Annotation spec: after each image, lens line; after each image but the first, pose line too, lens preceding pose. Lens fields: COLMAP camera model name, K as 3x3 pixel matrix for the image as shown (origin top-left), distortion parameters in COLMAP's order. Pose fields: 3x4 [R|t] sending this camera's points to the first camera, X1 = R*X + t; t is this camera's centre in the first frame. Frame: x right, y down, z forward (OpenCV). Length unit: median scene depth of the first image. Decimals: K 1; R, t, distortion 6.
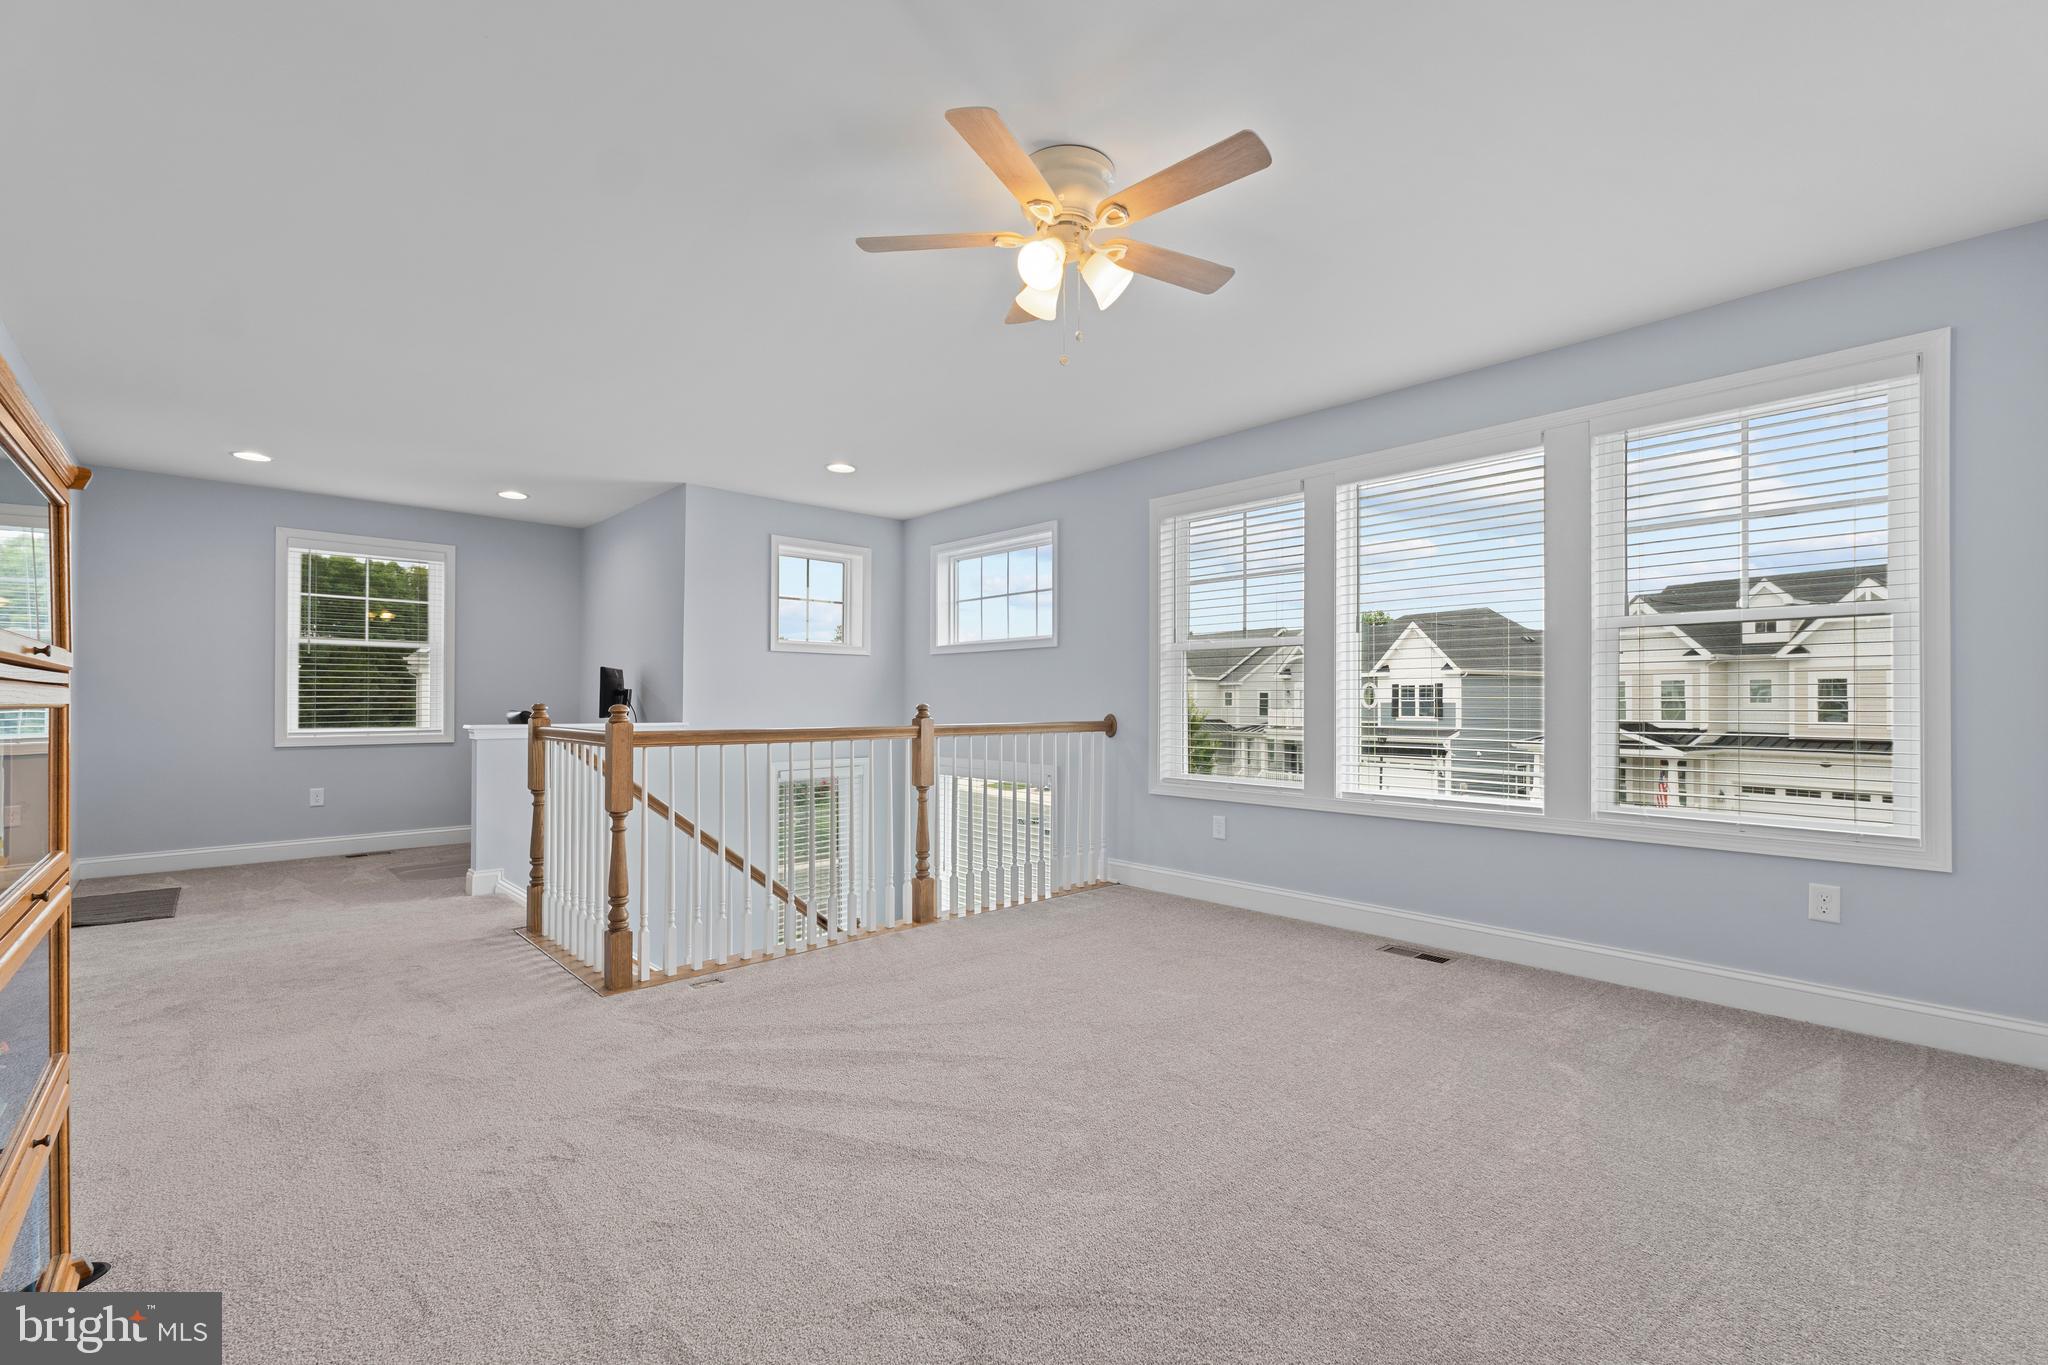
lens RADIAL K [[872.8, 0, 1018.0], [0, 872.8, 700.1], [0, 0, 1]] dist [0.000797, 0.000084]
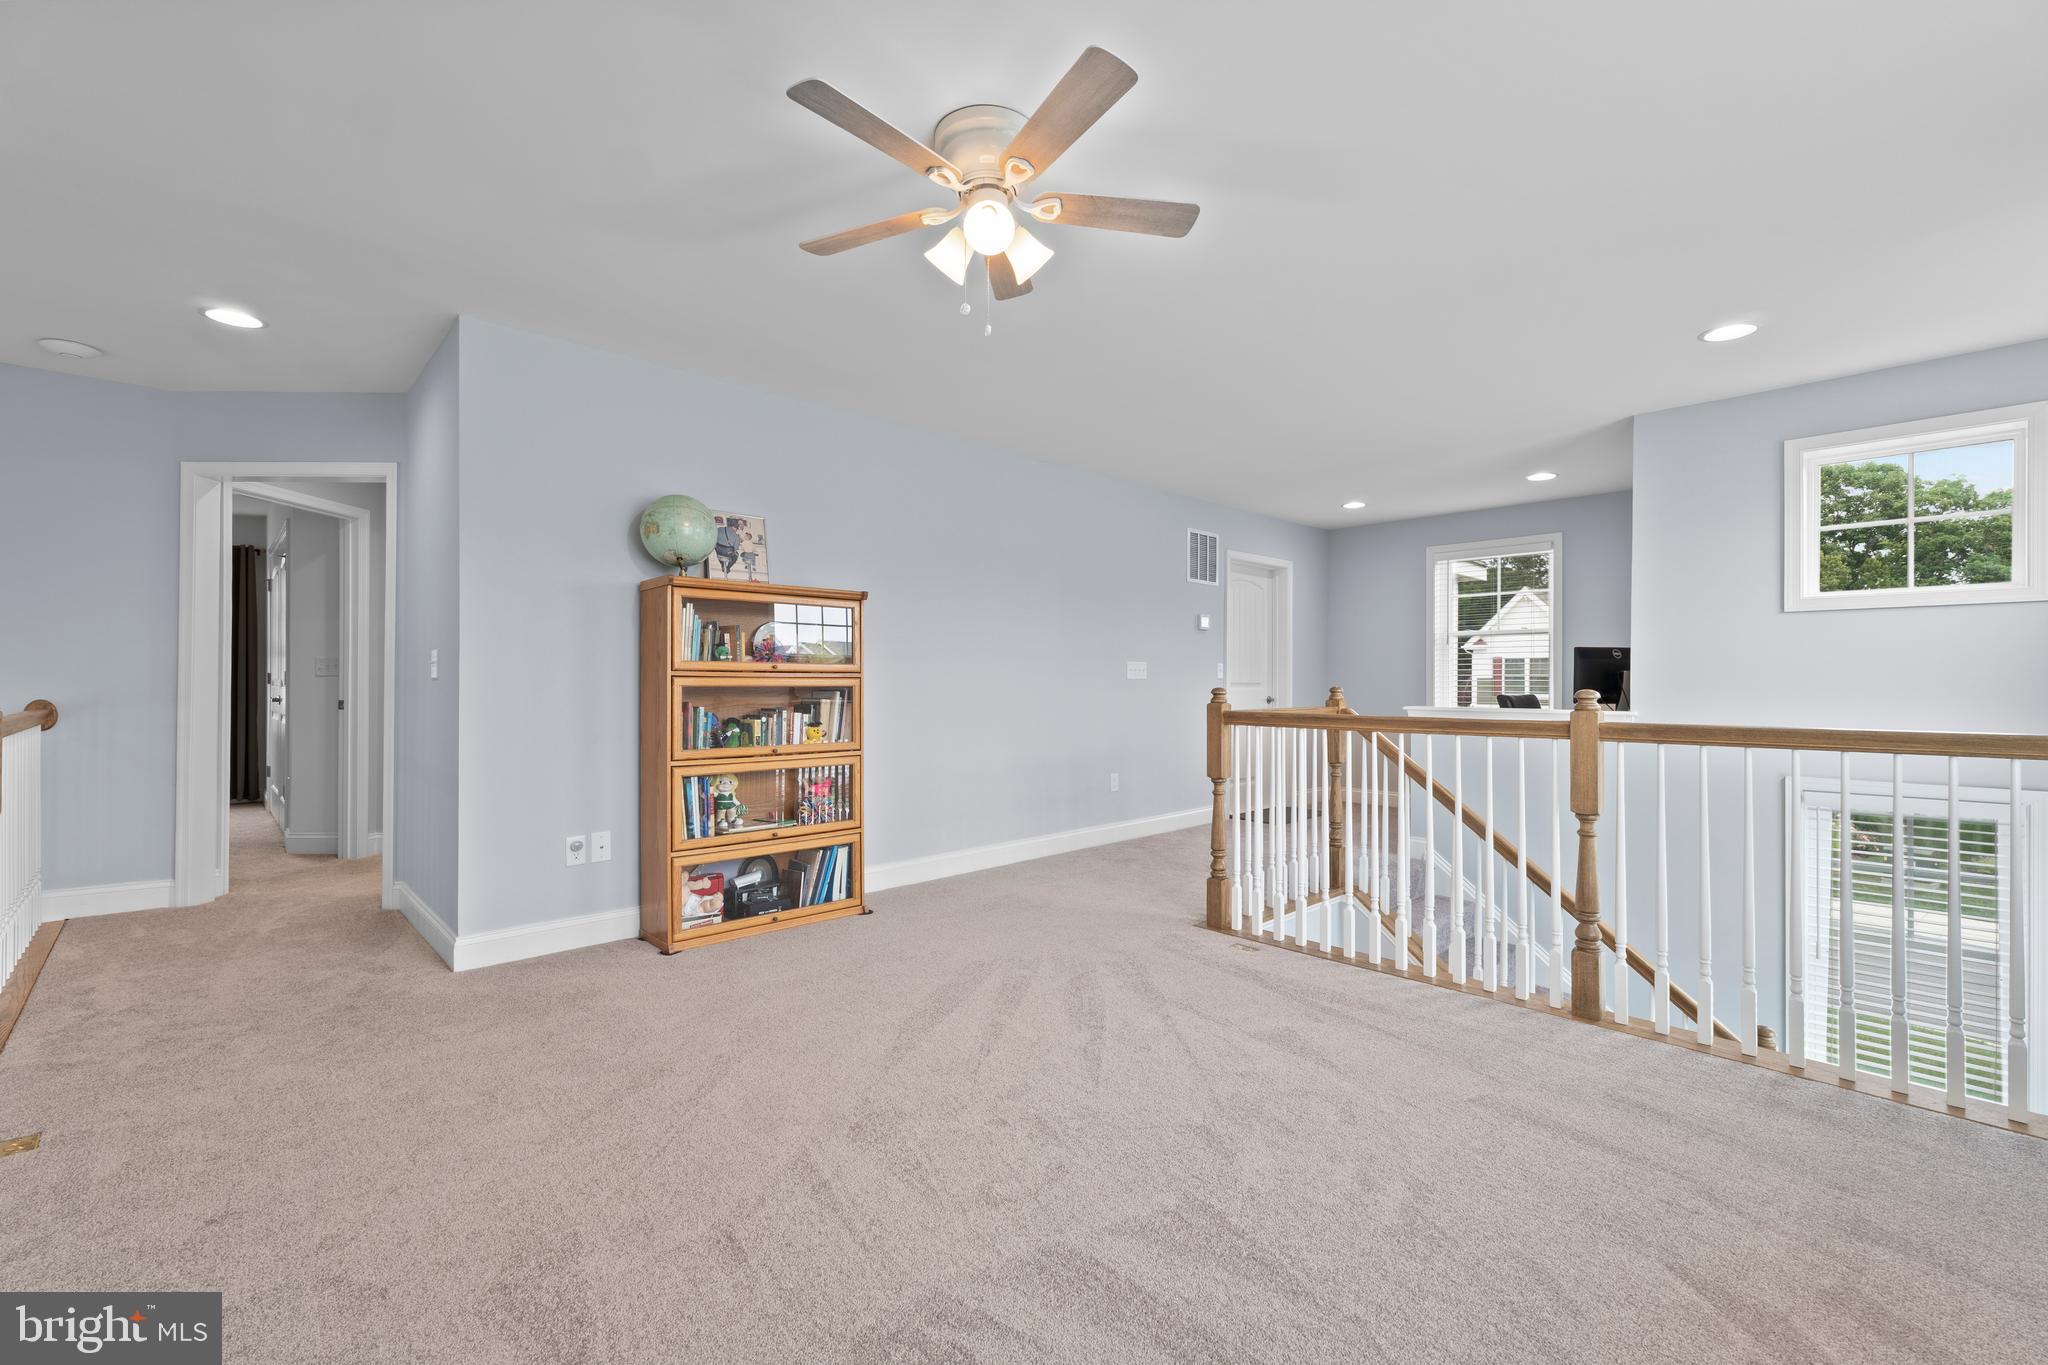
lens RADIAL K [[875.6, 0, 1024.0], [0, 875.6, 682.5], [0, 0, 1]] dist [0.000862, 0.000047]
pose [[0.014702, 0.000494, -0.999892, 0.728966], [0.002333, 0.999997, 0.000529, -0.006161], [0.999889, -0.002340, 0.014701, 0.713846]]
